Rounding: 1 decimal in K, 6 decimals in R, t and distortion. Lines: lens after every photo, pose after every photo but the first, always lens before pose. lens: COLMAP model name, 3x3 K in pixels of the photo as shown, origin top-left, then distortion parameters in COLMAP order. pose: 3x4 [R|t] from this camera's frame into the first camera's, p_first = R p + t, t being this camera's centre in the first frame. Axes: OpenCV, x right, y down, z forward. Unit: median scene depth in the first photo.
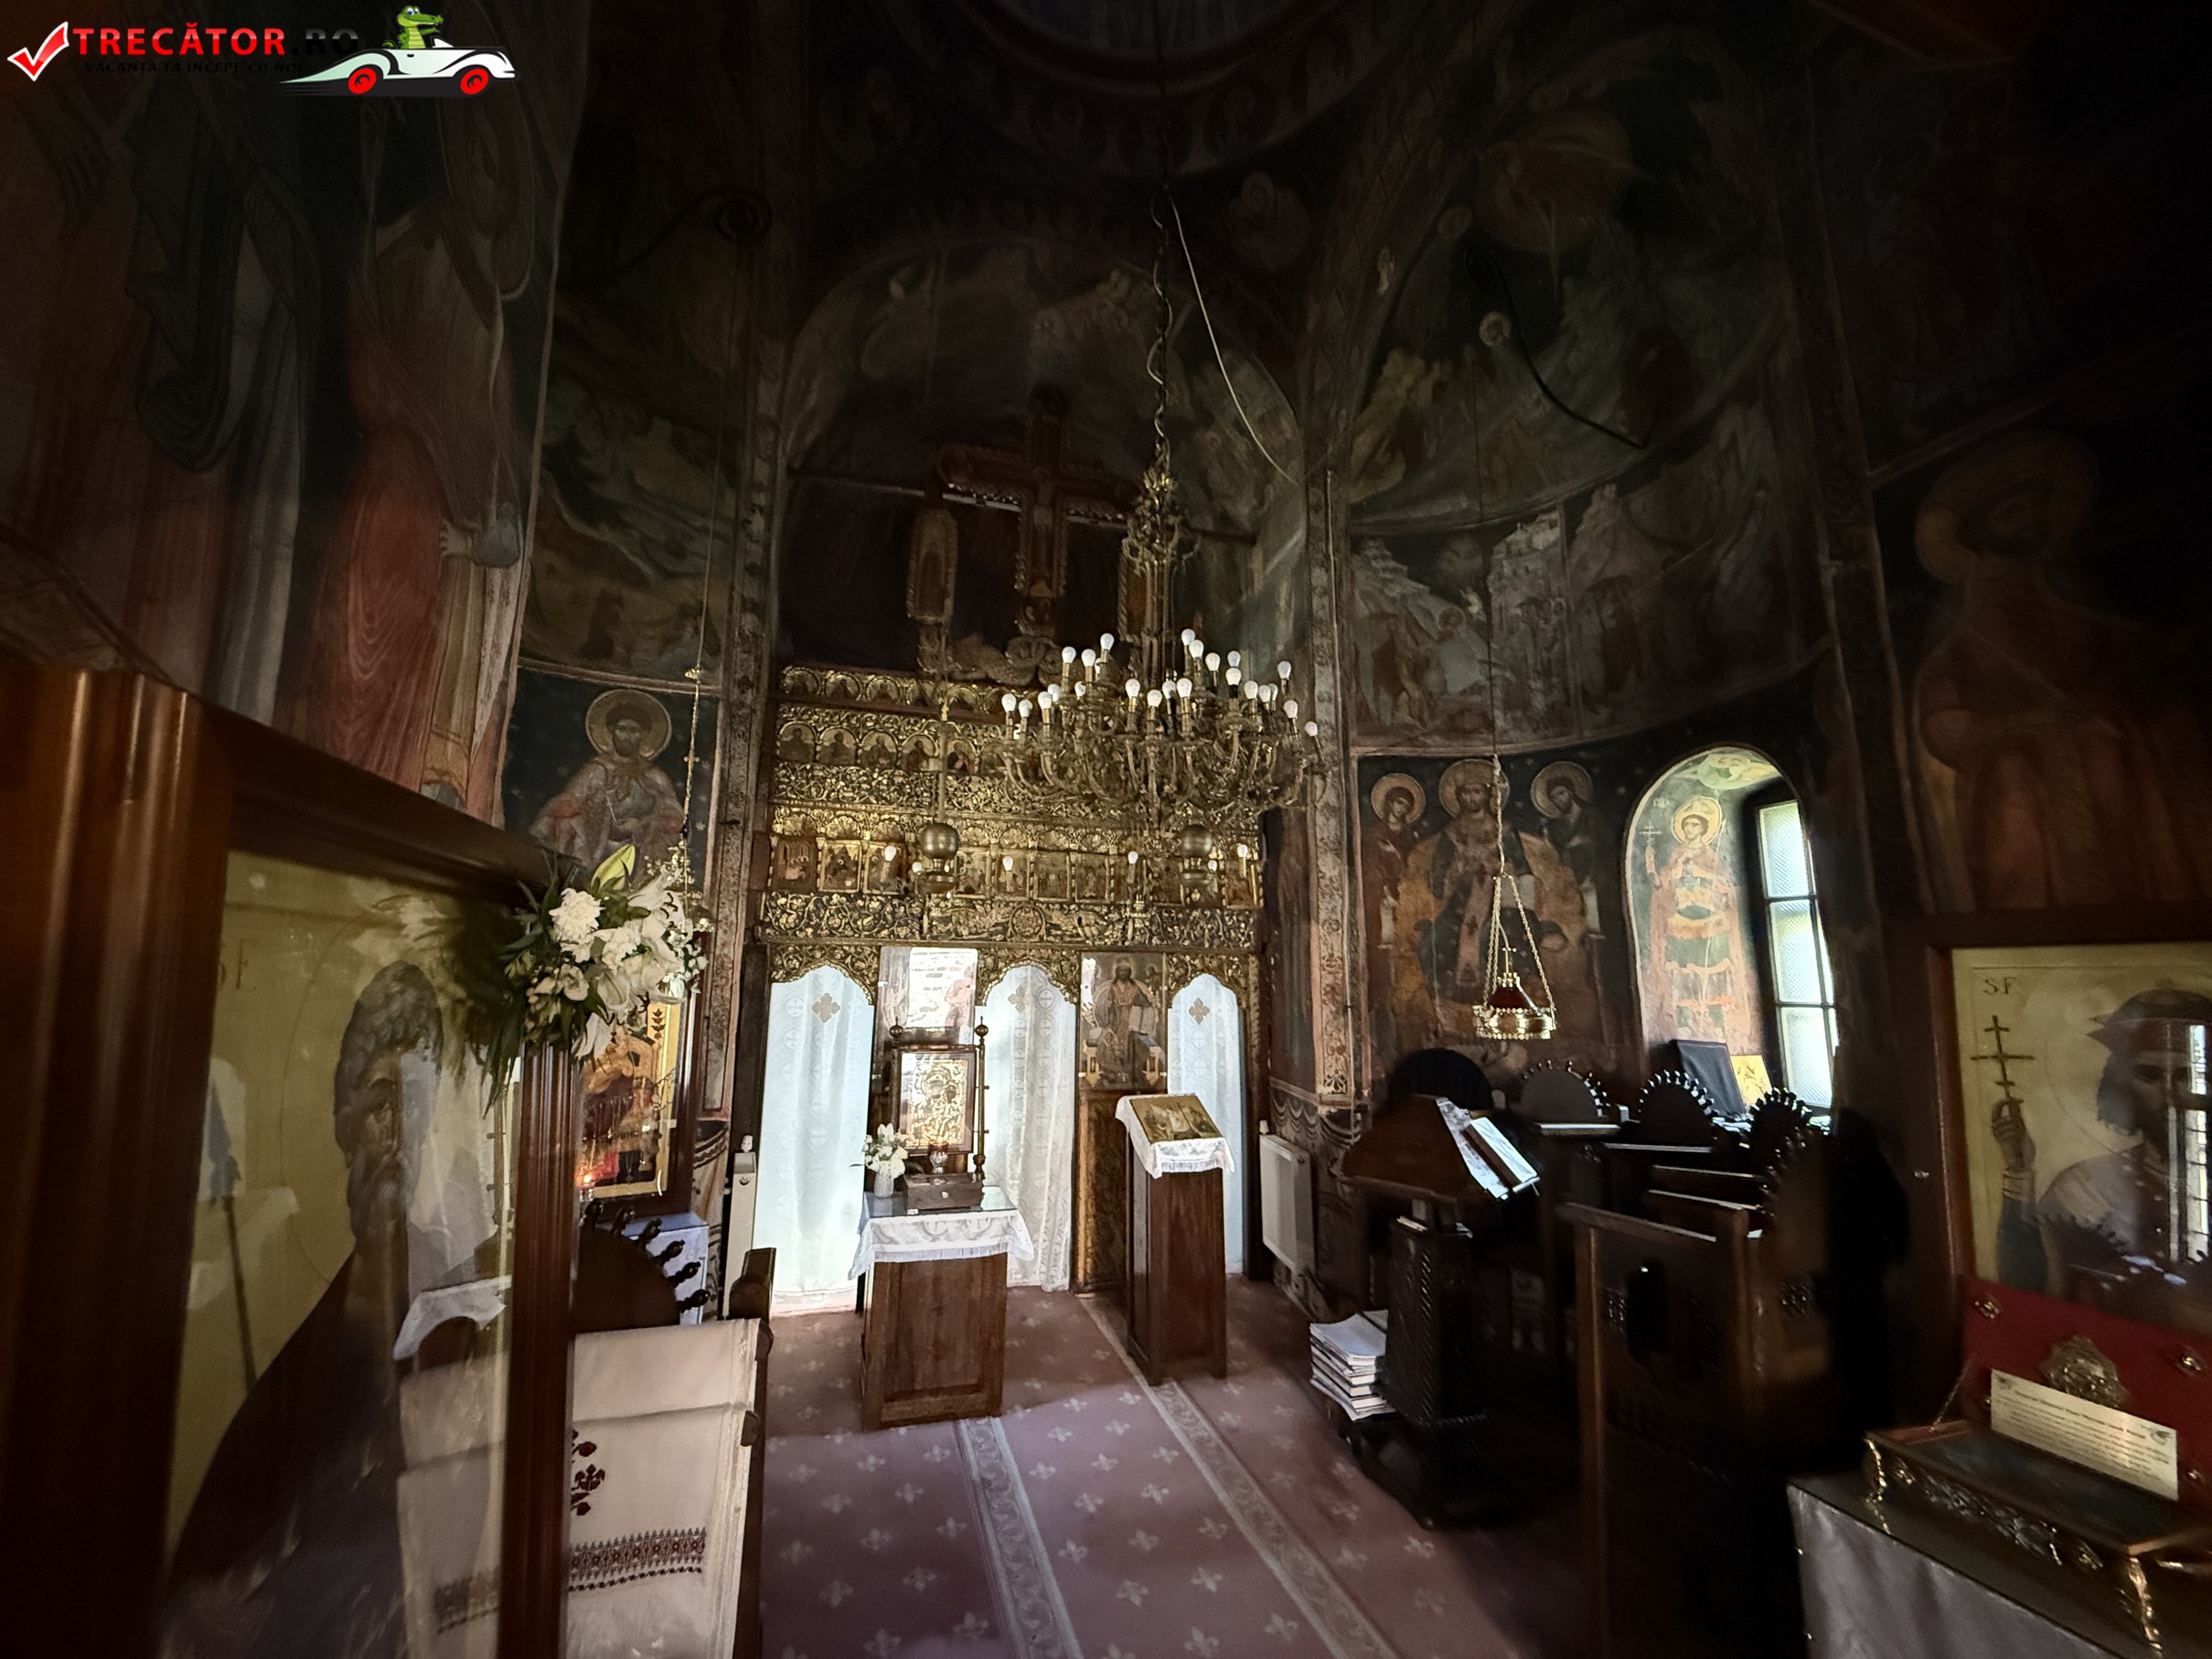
lens RADIAL K [[878.9, 0, 1103.4], [0, 878.9, 829.0], [0, 0, 1]] dist [0.002567, -0.001037]
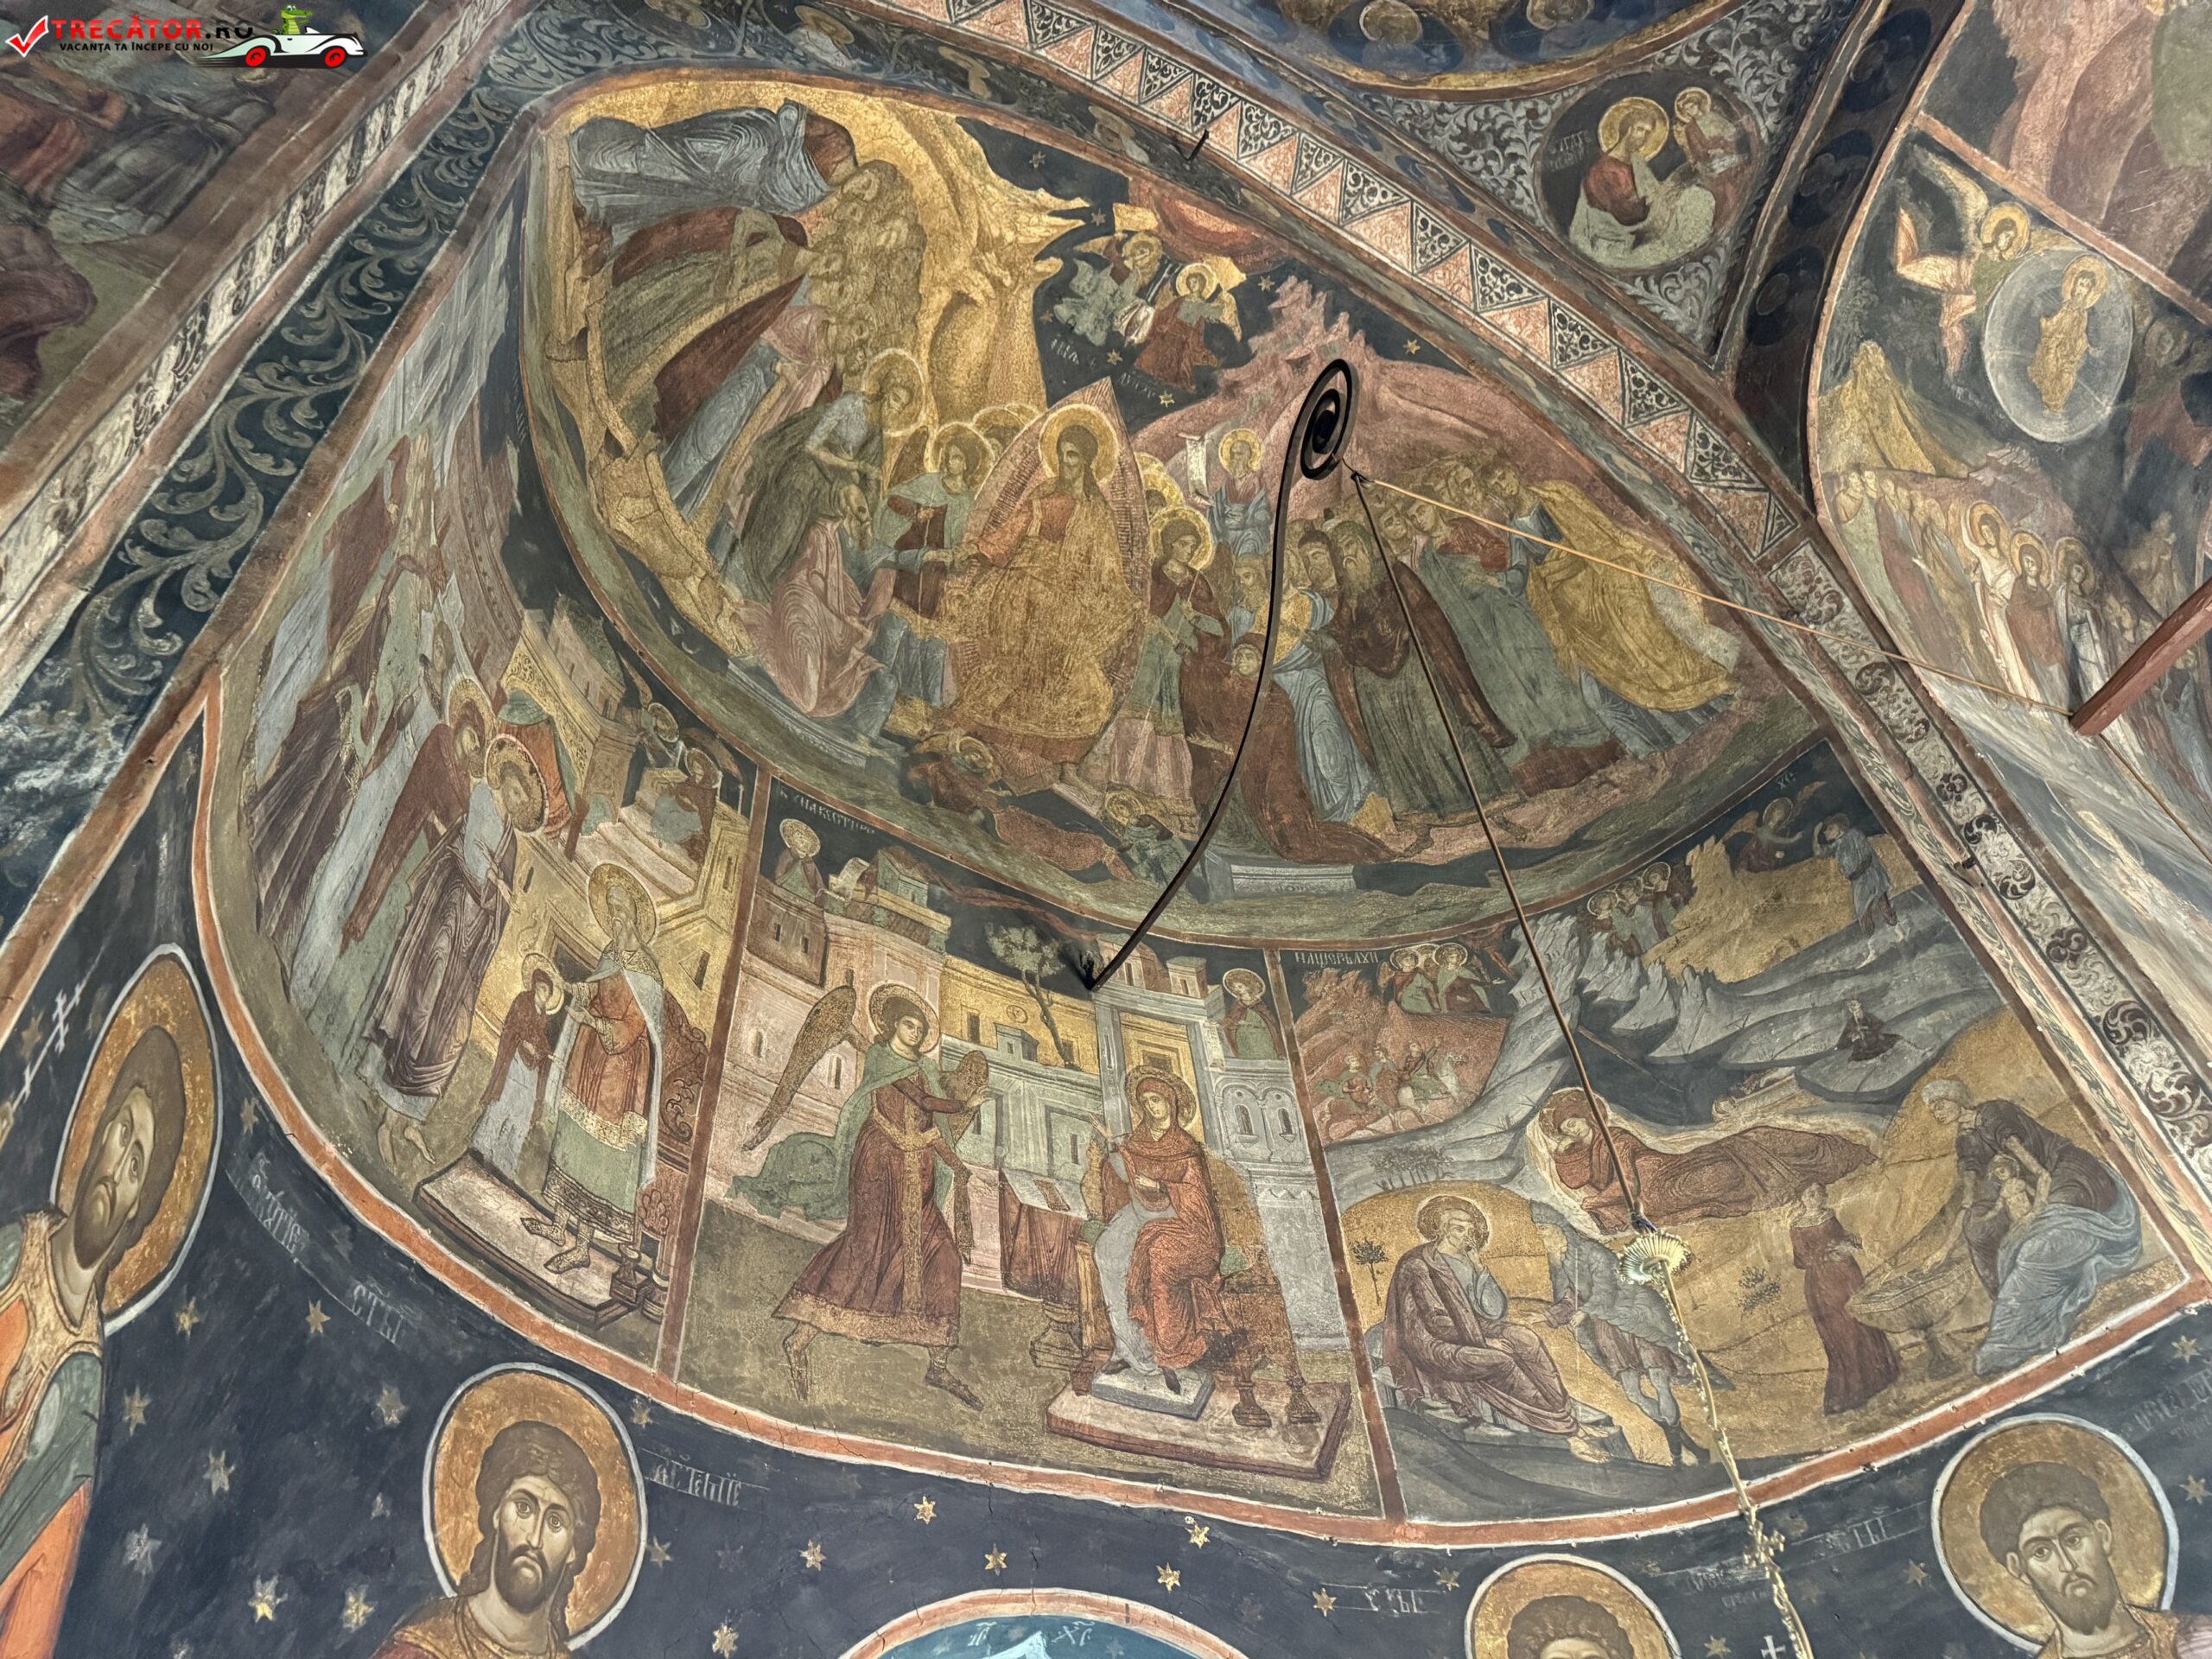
lens RADIAL K [[1553.0, 0, 1127.3], [0, 1553.0, 846.1], [0, 0, 1]] dist [0.065294, -0.079497]
pose [[0.204016, -0.745016, -0.635082, -0.033398], [0.236168, 0.667021, -0.706617, 0.036862], [0.950054, -0.005825, 0.312032, 0.379978]]
